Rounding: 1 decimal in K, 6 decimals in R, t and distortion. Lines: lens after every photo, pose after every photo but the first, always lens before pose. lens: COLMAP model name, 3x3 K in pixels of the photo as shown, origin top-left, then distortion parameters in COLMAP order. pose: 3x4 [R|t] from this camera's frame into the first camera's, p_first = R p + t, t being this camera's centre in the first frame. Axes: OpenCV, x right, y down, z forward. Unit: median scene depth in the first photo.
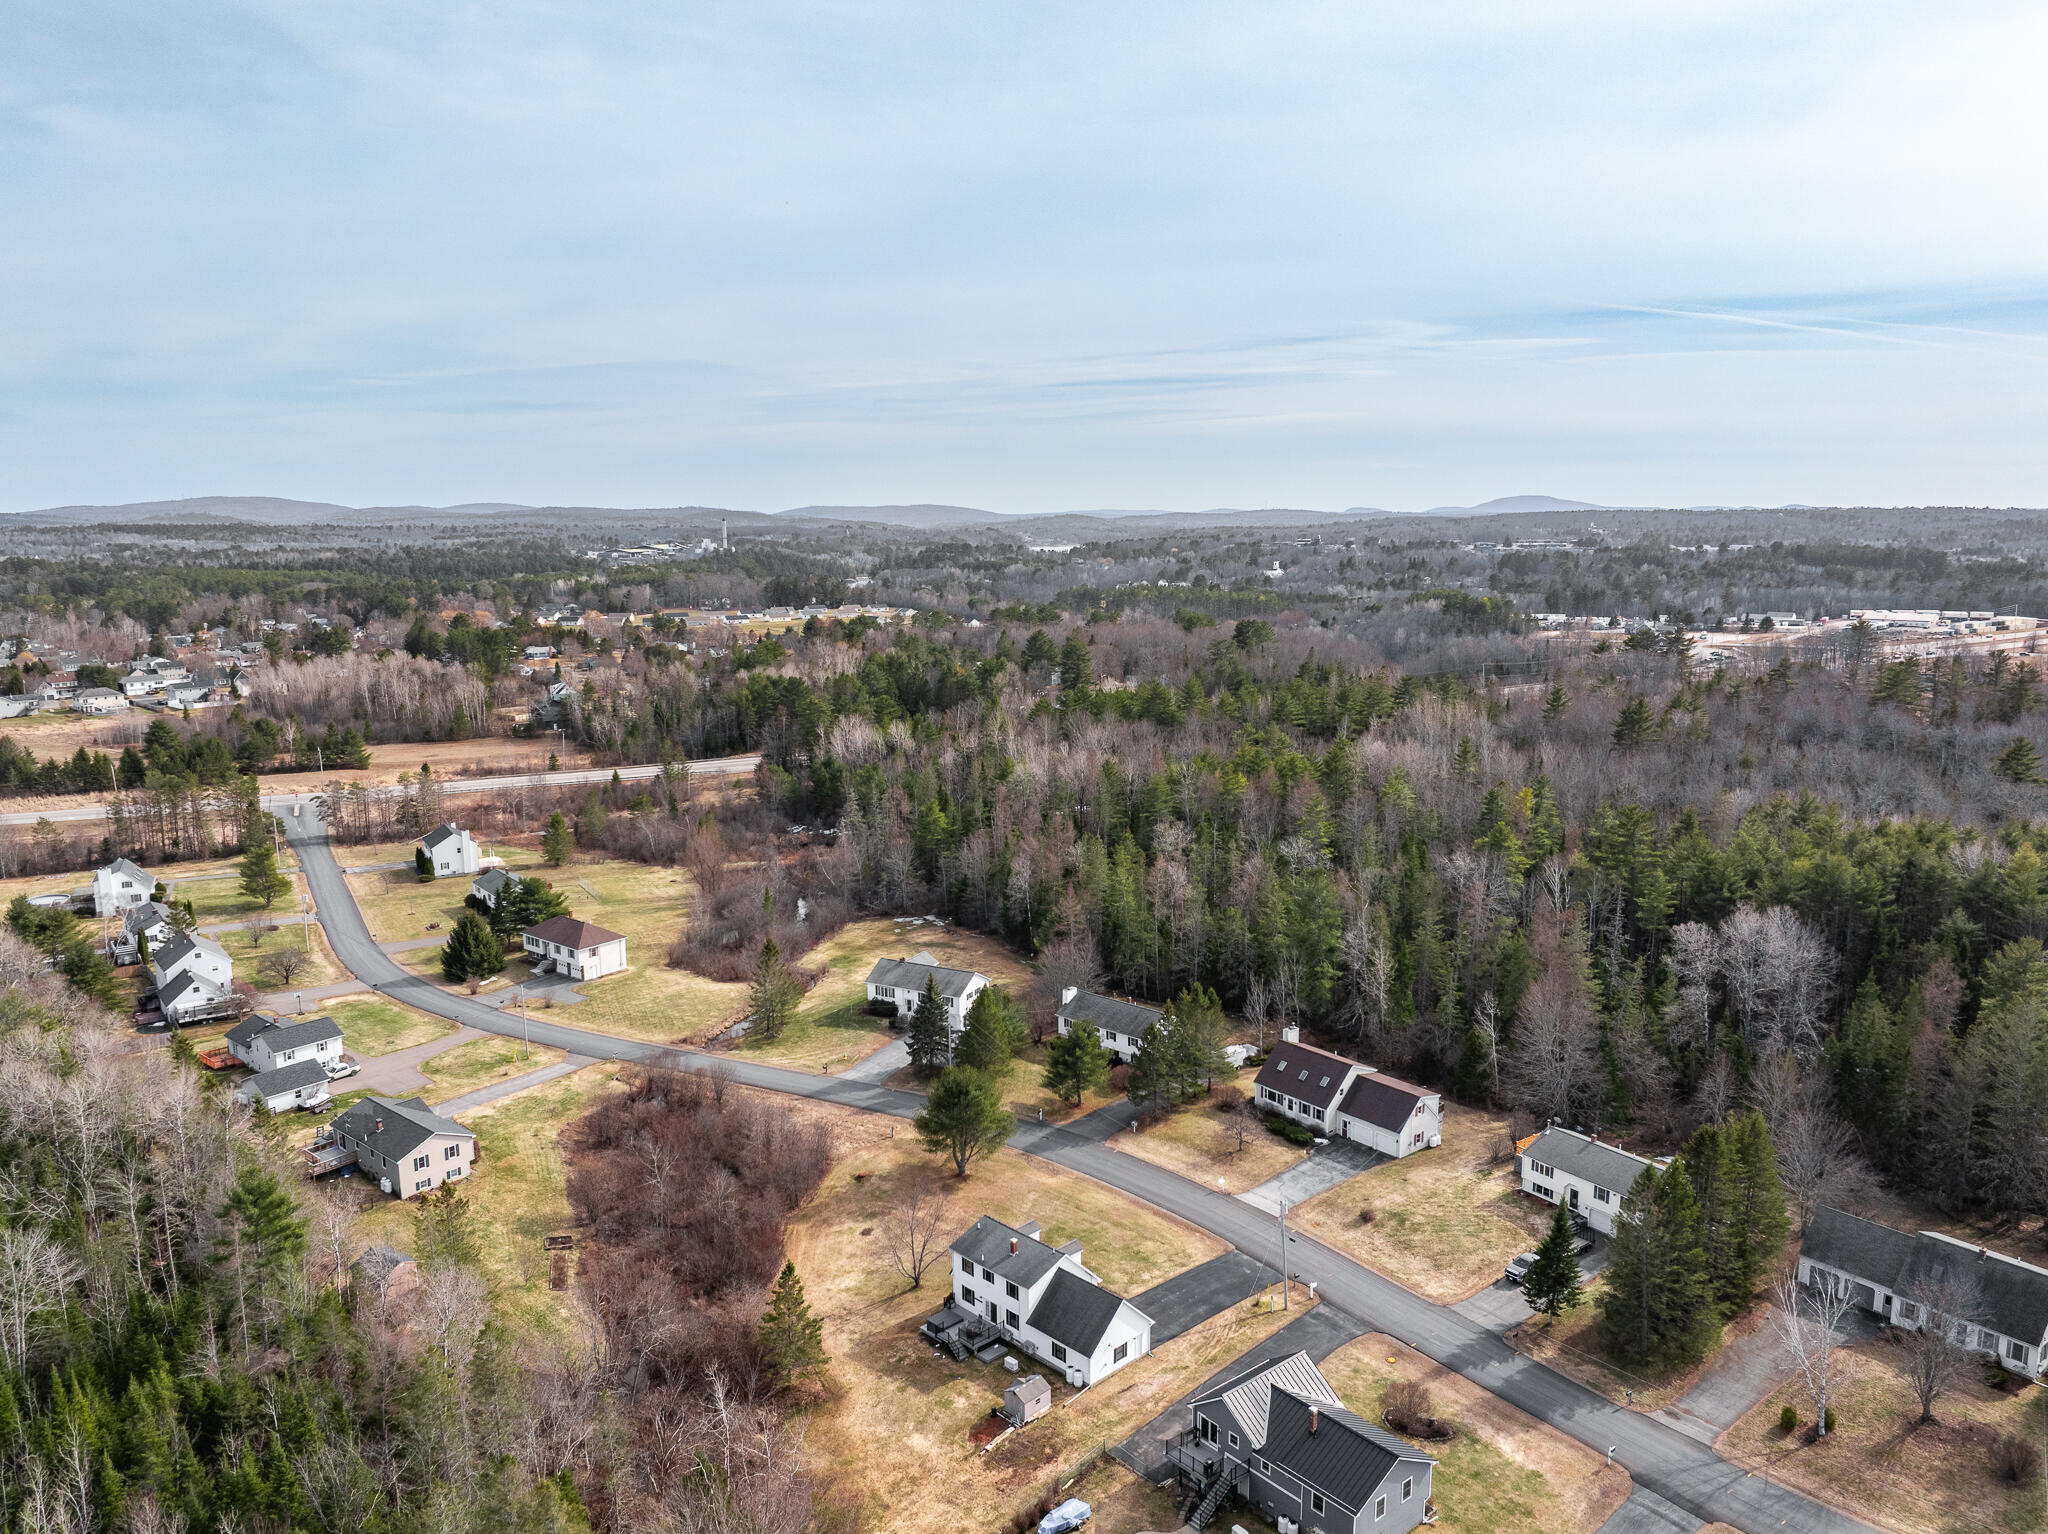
lens RADIAL K [[1470.2, 0, 1024.0], [0, 1470.2, 767.0], [0, 0, 1]] dist [-0.027129, -0.038970]
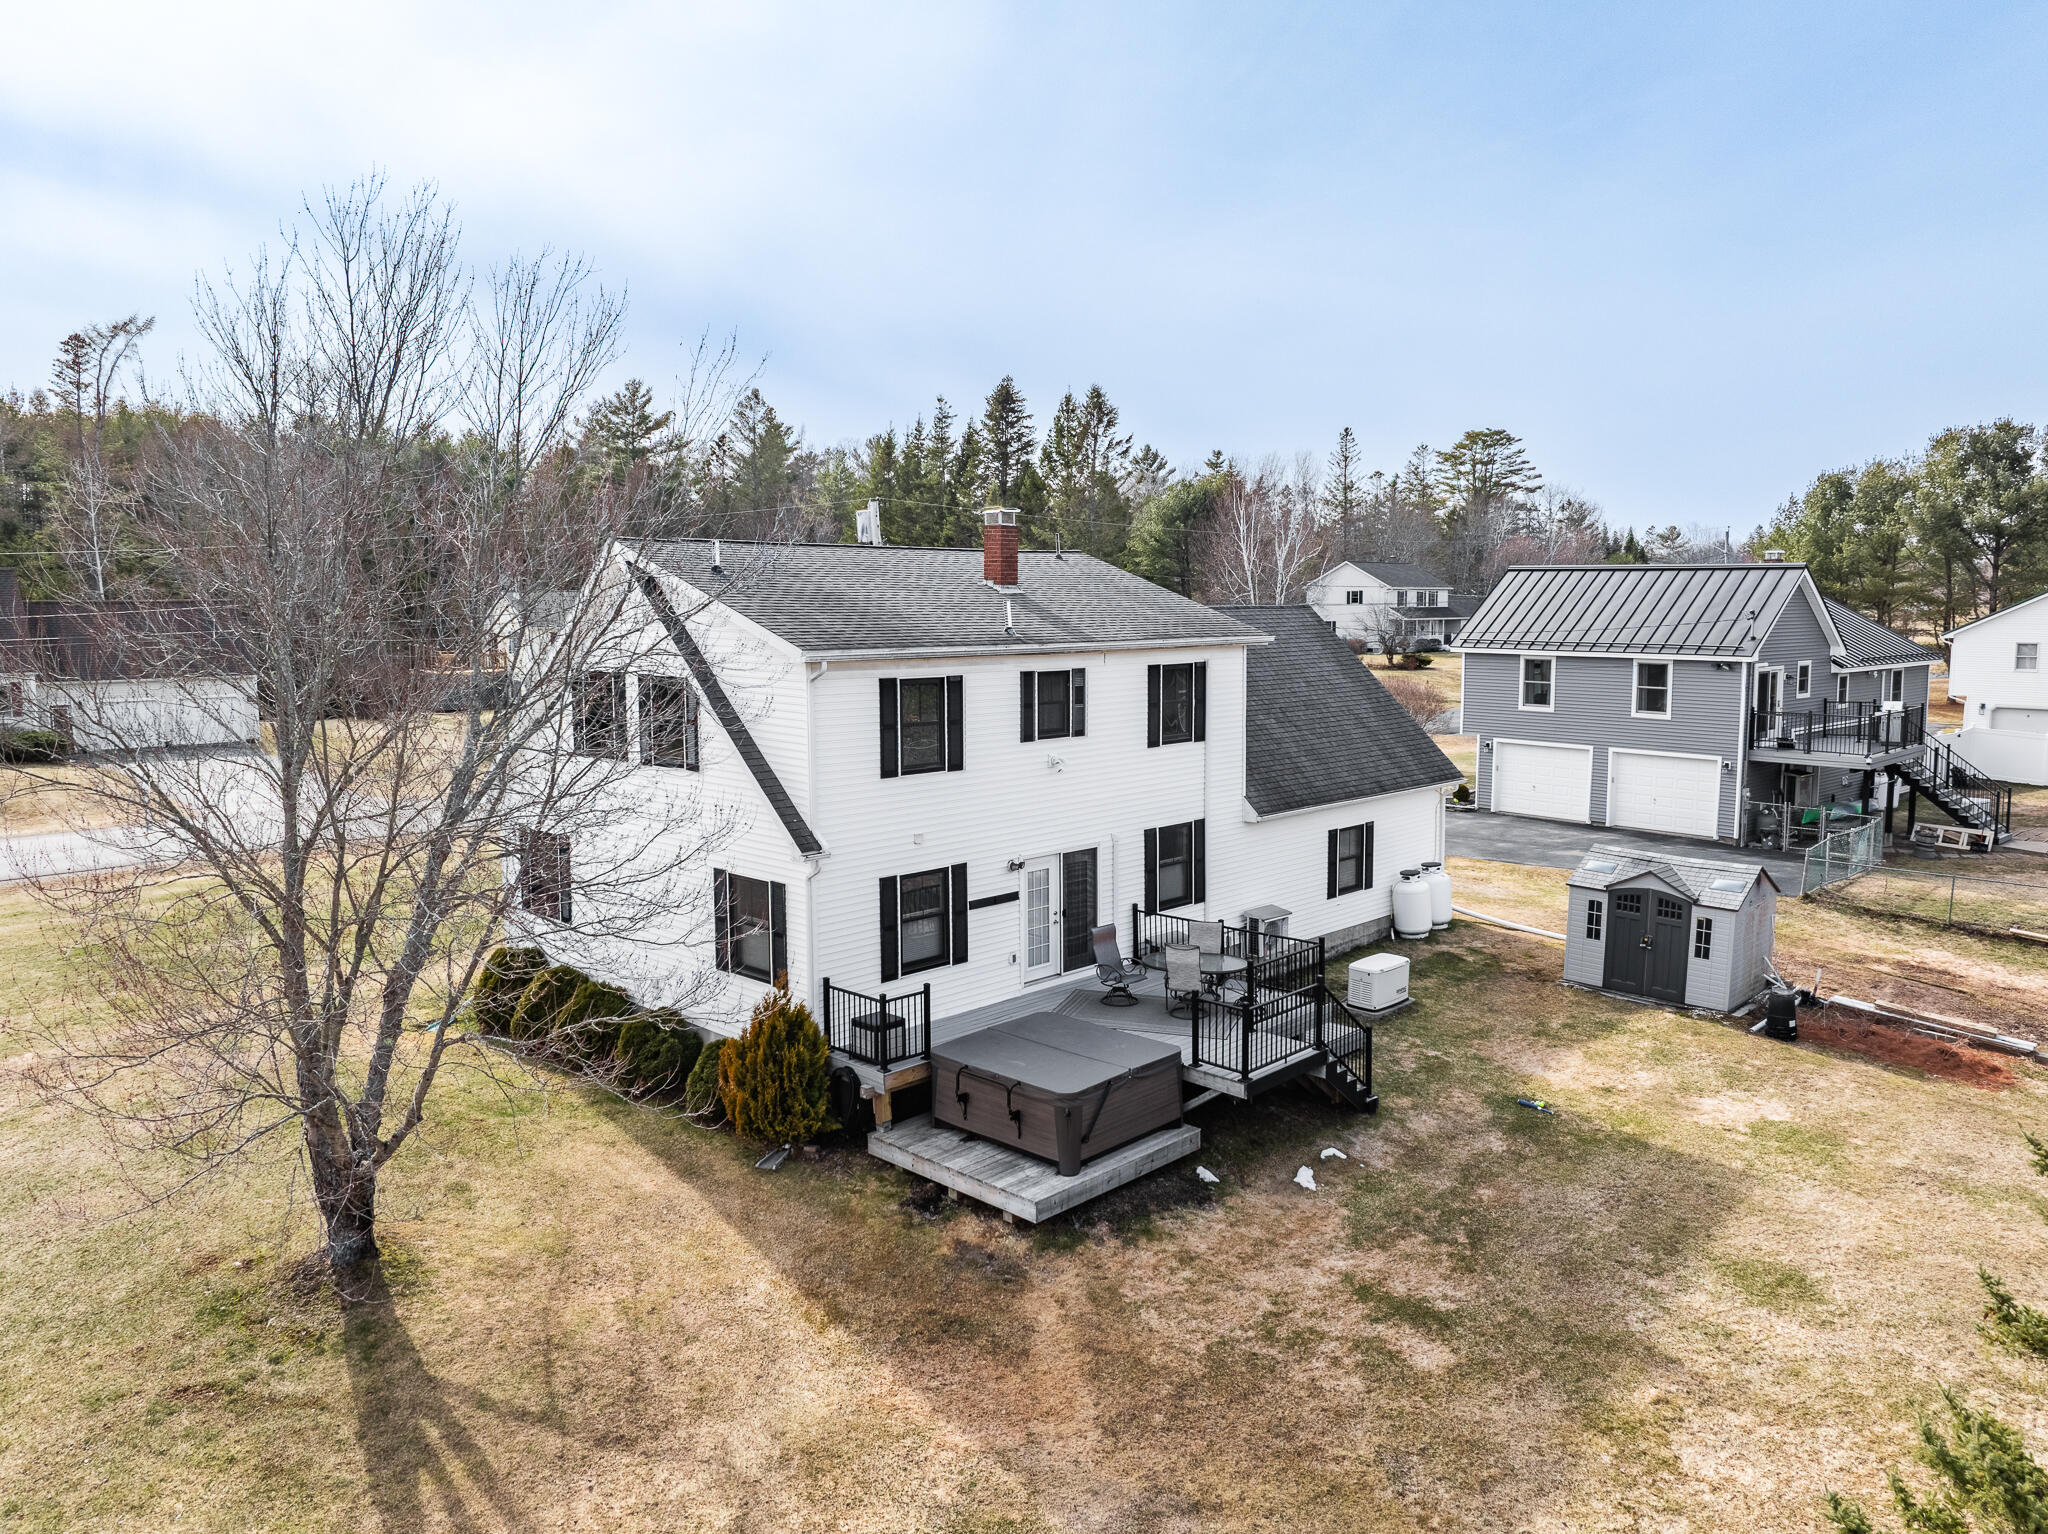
lens RADIAL K [[1486.9, 0, 1016.6], [0, 1486.9, 764.9], [0, 0, 1]] dist [-0.051233, -0.004773]
pose [[-0.038204, -0.113101, 0.992849, -0.164705], [0.169607, 0.978424, 0.117984, 0.278236], [-0.984771, 0.172901, -0.018197, 0.841139]]
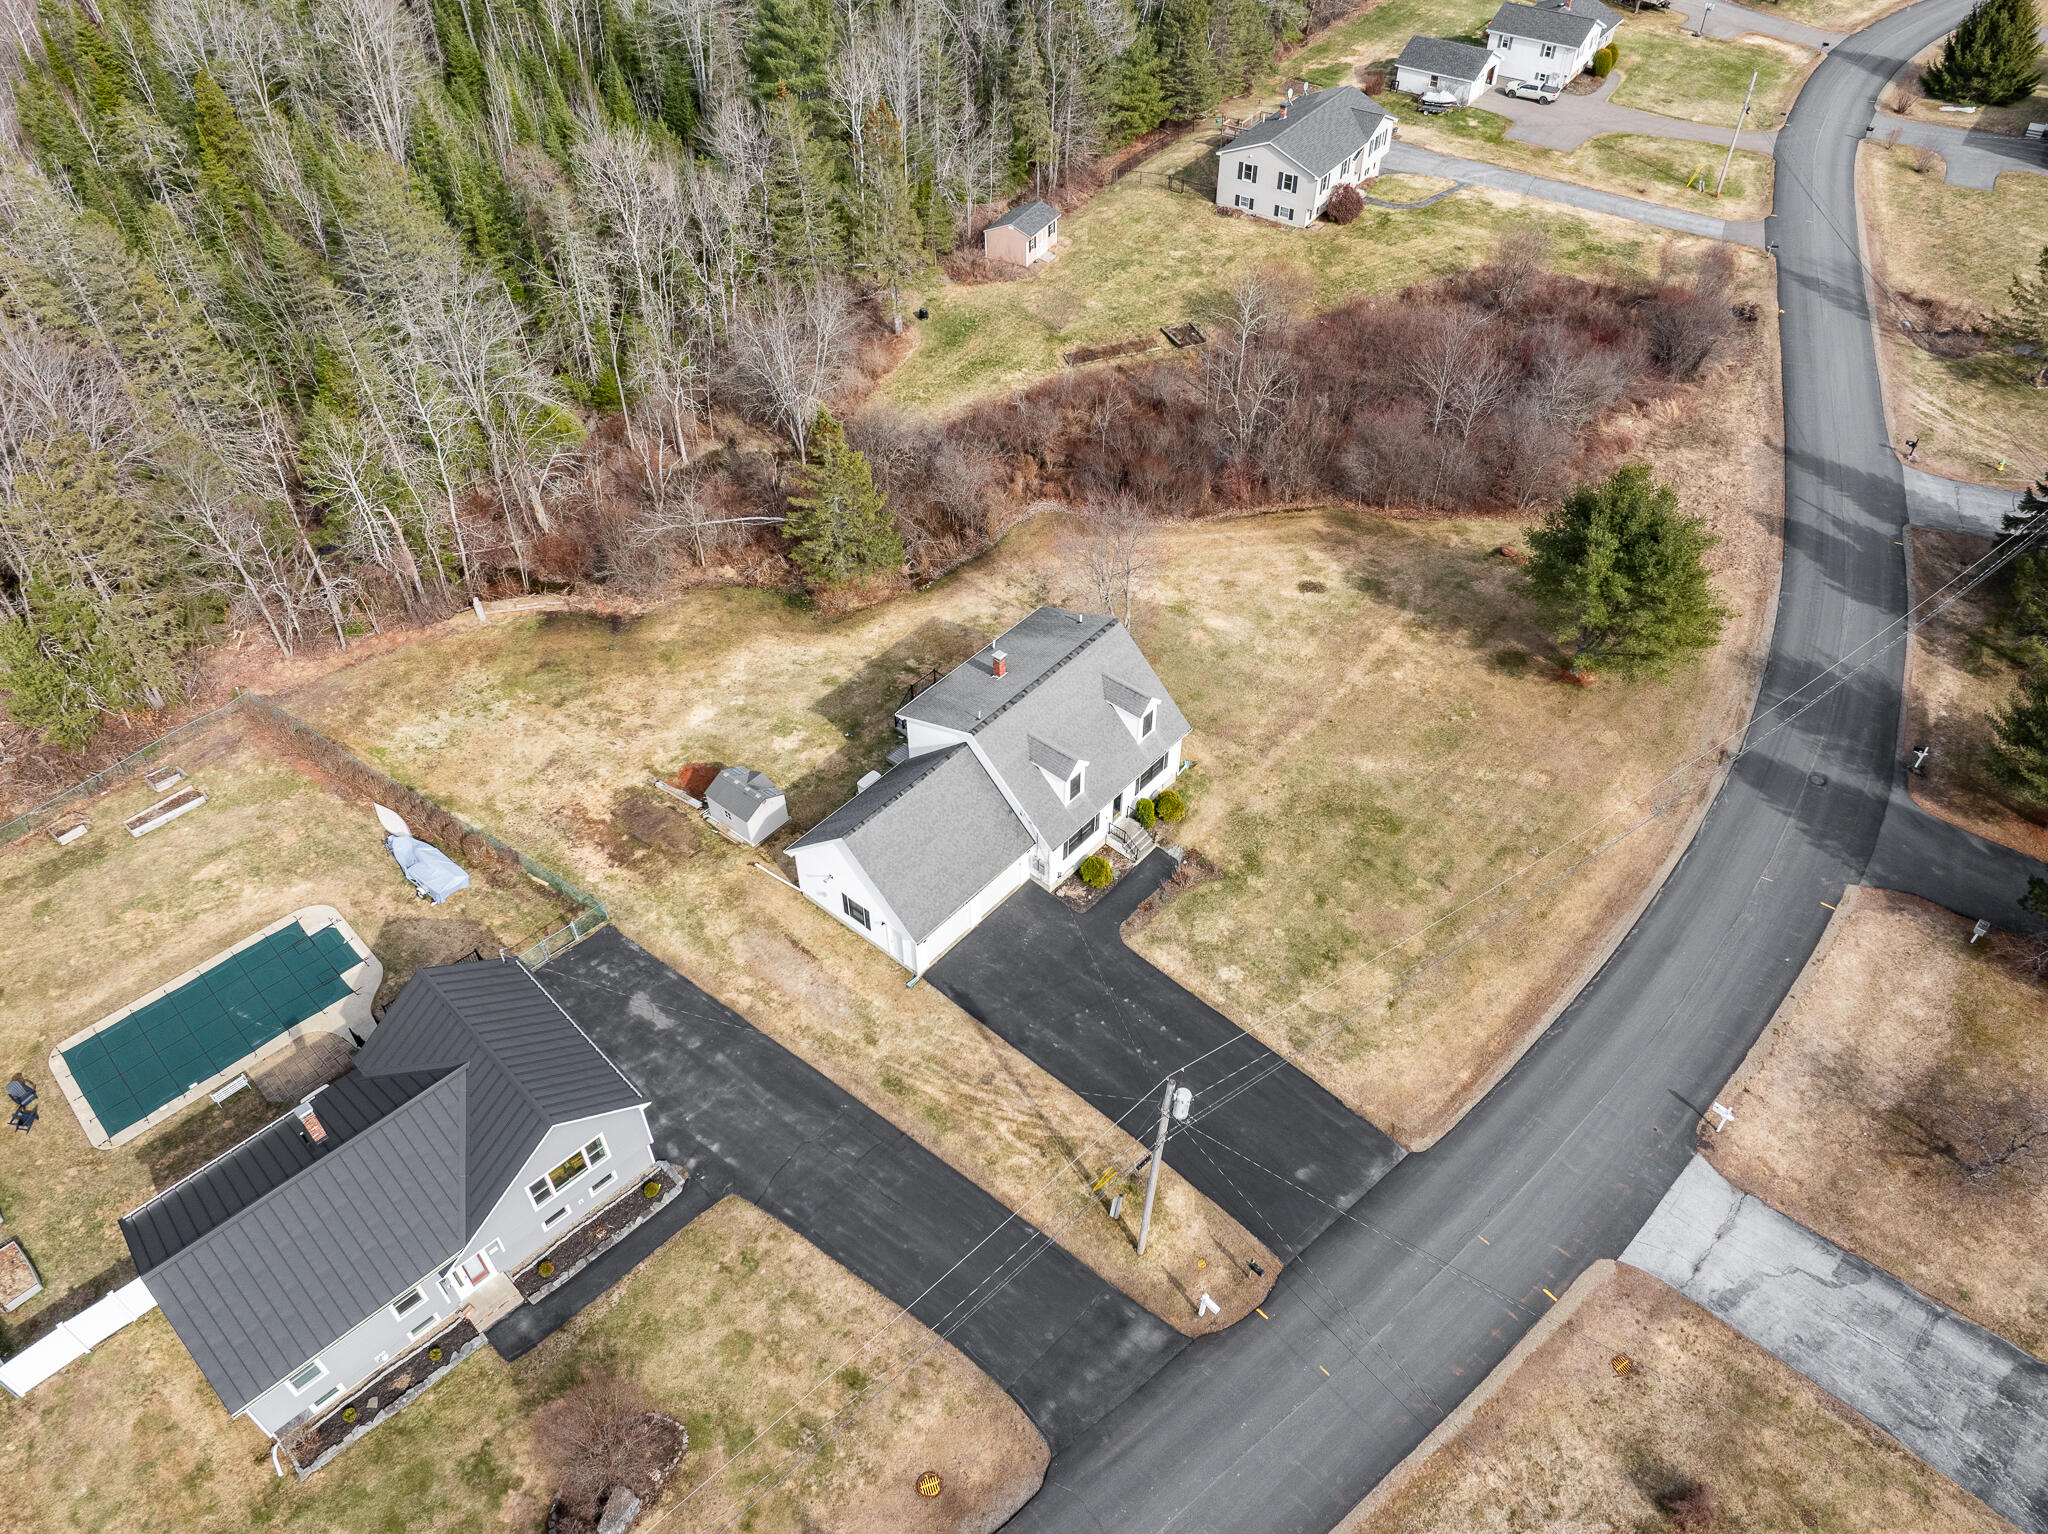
lens RADIAL K [[1455.1, 0, 1021.7], [0, 1455.1, 759.5], [0, 0, 1]] dist [-0.042625, 0.003619]
pose [[0.092817, 0.695040, -0.712954, 0.318875], [-0.168385, 0.716689, 0.676760, 0.003738], [0.981342, 0.057236, 0.183555, 0.765665]]
